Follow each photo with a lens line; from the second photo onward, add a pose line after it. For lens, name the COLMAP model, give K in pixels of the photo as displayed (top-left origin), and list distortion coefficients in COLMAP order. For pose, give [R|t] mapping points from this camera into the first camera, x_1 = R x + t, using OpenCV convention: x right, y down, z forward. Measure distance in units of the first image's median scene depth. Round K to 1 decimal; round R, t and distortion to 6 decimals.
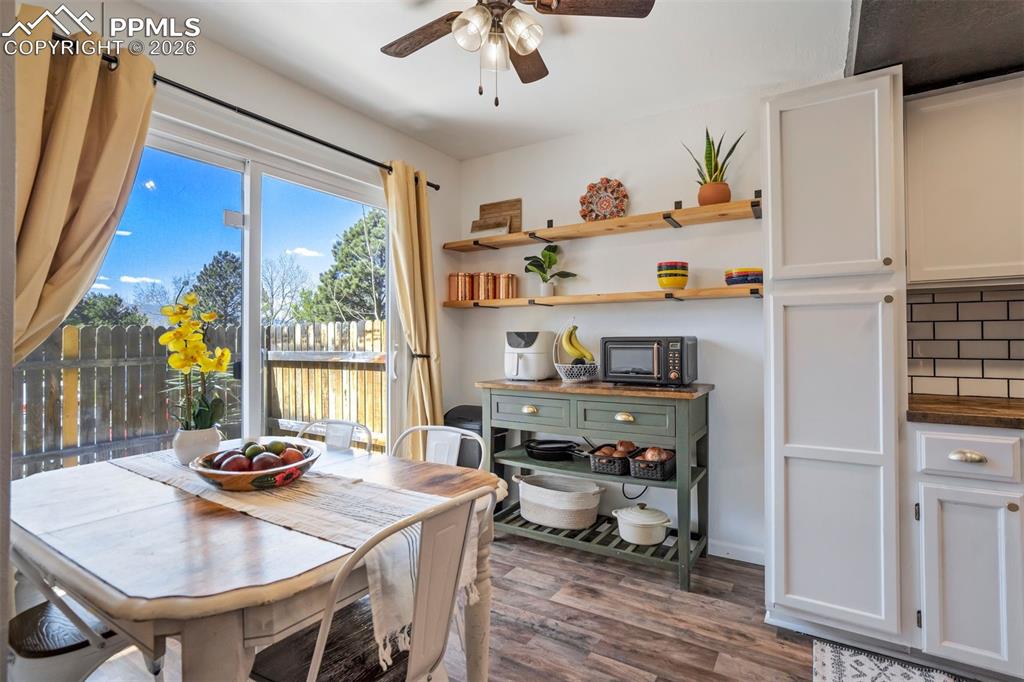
lens RADIAL K [[488.6, 0, 523.1], [0, 488.6, 337.9], [0, 0, 1]] dist [-0.031650, 0.020848]
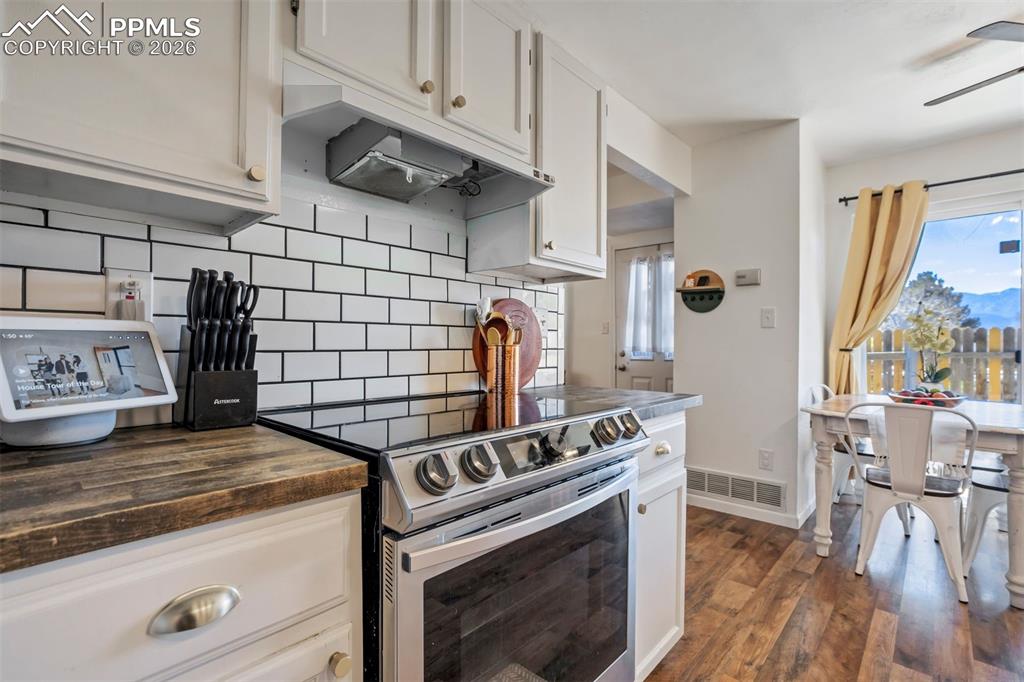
lens RADIAL K [[473.3, 0, 514.1], [0, 473.3, 344.1], [0, 0, 1]] dist [-0.029424, 0.013916]
pose [[-0.187657, 0.004679, -0.982223, 0.791509], [0.000455, 0.999989, 0.004677, 0.021533], [0.982235, 0.000431, -0.187657, -0.111902]]
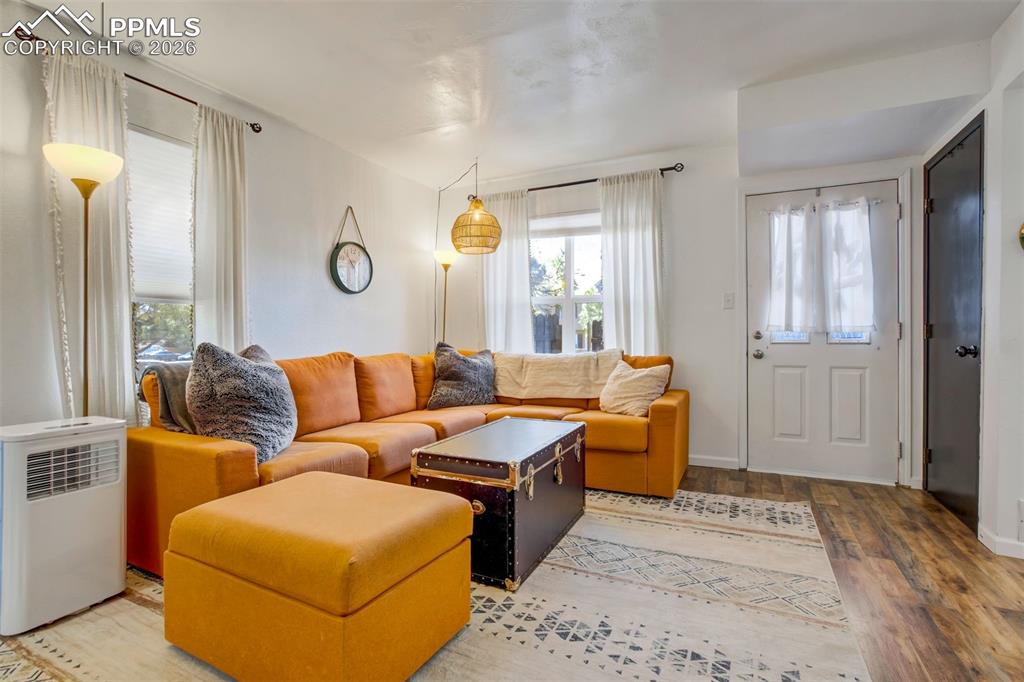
lens RADIAL K [[488.6, 0, 523.1], [0, 488.6, 337.9], [0, 0, 1]] dist [-0.031650, 0.020848]
pose [[0.094864, 0.017567, -0.995335, 0.274684], [0.001165, 0.999842, 0.017757, 0.048527], [0.995490, -0.002844, 0.094829, -0.802333]]
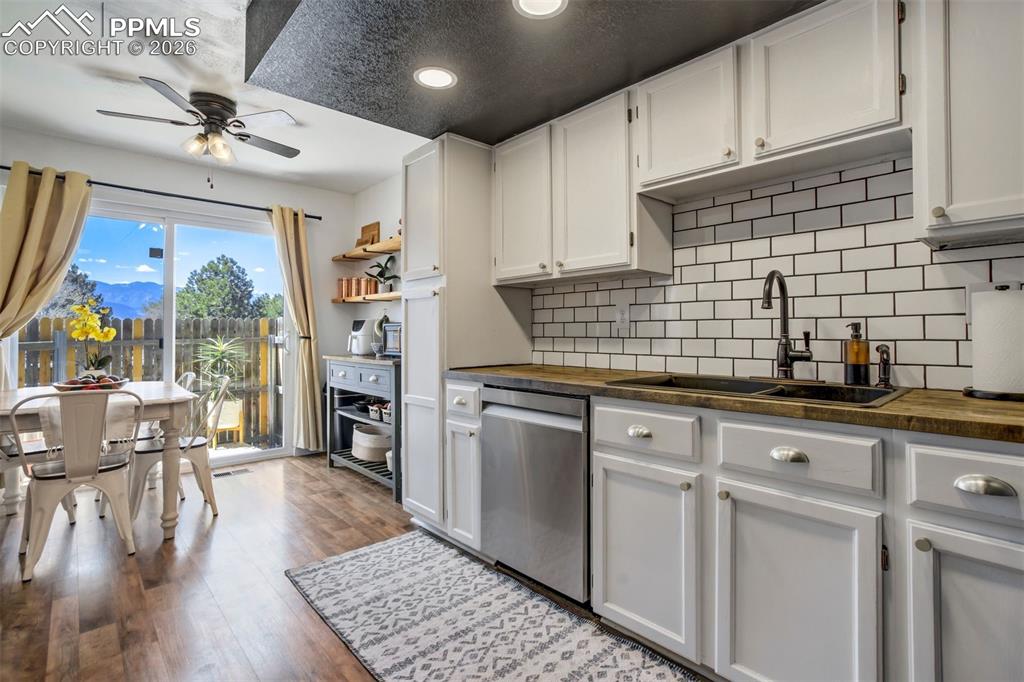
lens RADIAL K [[485.3, 0, 514.1], [0, 485.3, 326.1], [0, 0, 1]] dist [0.004702, 0.001521]
pose [[0.959679, -0.001049, -0.281096, 0.865451], [-0.001821, 0.999949, -0.009946, 0.019584], [0.281092, 0.010057, 0.959628, -0.217770]]
